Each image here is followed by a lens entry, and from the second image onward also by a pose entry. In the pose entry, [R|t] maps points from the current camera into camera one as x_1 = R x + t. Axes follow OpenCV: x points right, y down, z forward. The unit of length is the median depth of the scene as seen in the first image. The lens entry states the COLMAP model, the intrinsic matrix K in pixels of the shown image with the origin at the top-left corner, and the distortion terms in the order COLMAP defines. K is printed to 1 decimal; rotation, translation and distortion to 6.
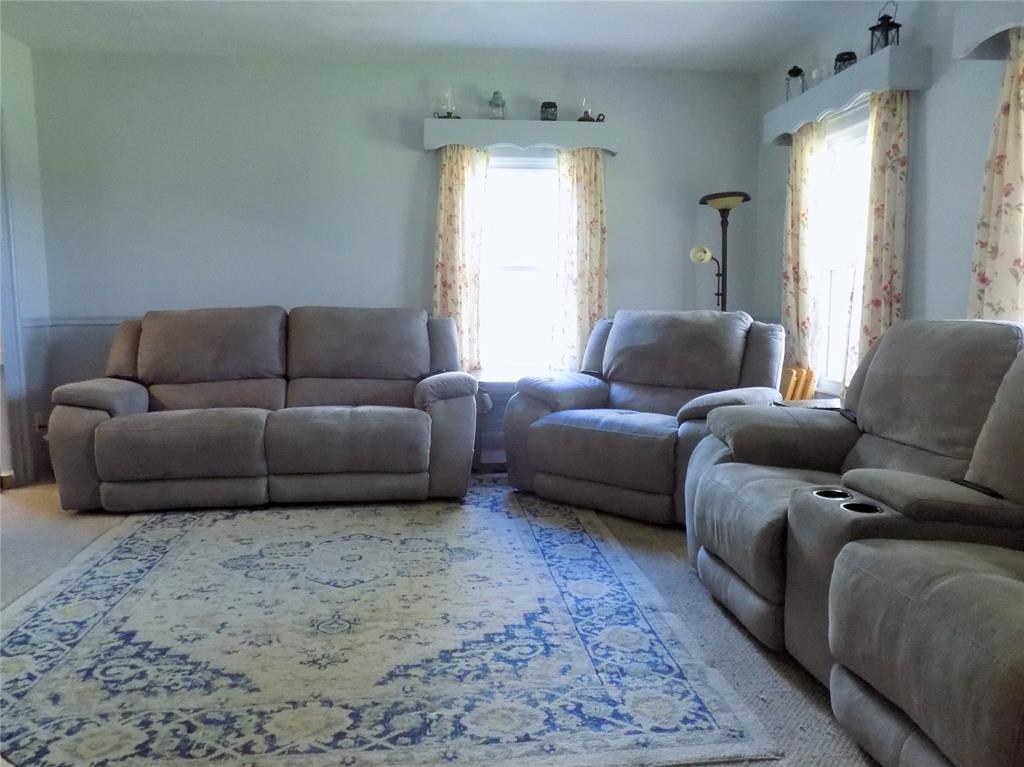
lens RADIAL K [[698.7, 0, 500.8], [0, 698.7, 385.5], [0, 0, 1]] dist [-0.057941, 0.065166]
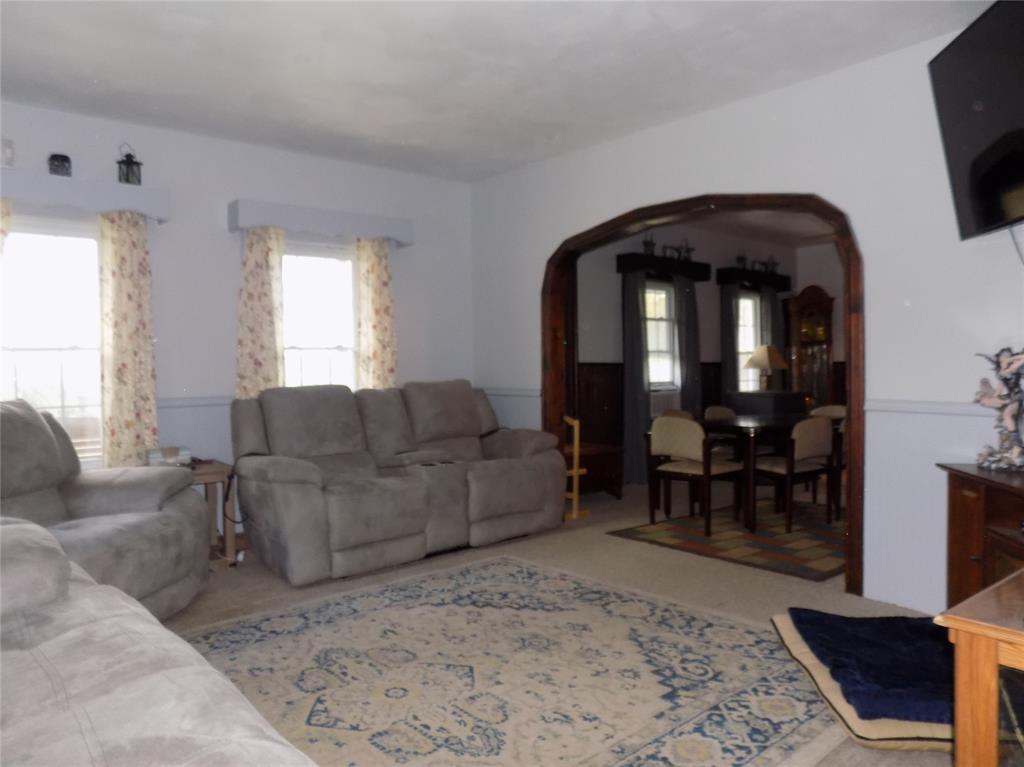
lens RADIAL K [[698.7, 0, 507.8], [0, 698.7, 380.1], [0, 0, 1]] dist [-0.057941, 0.065166]
pose [[-0.527090, -0.006822, 0.849782, -1.360130], [0.128252, 0.987876, 0.087481, -0.233325], [-0.840076, 0.155097, -0.519824, 1.764956]]
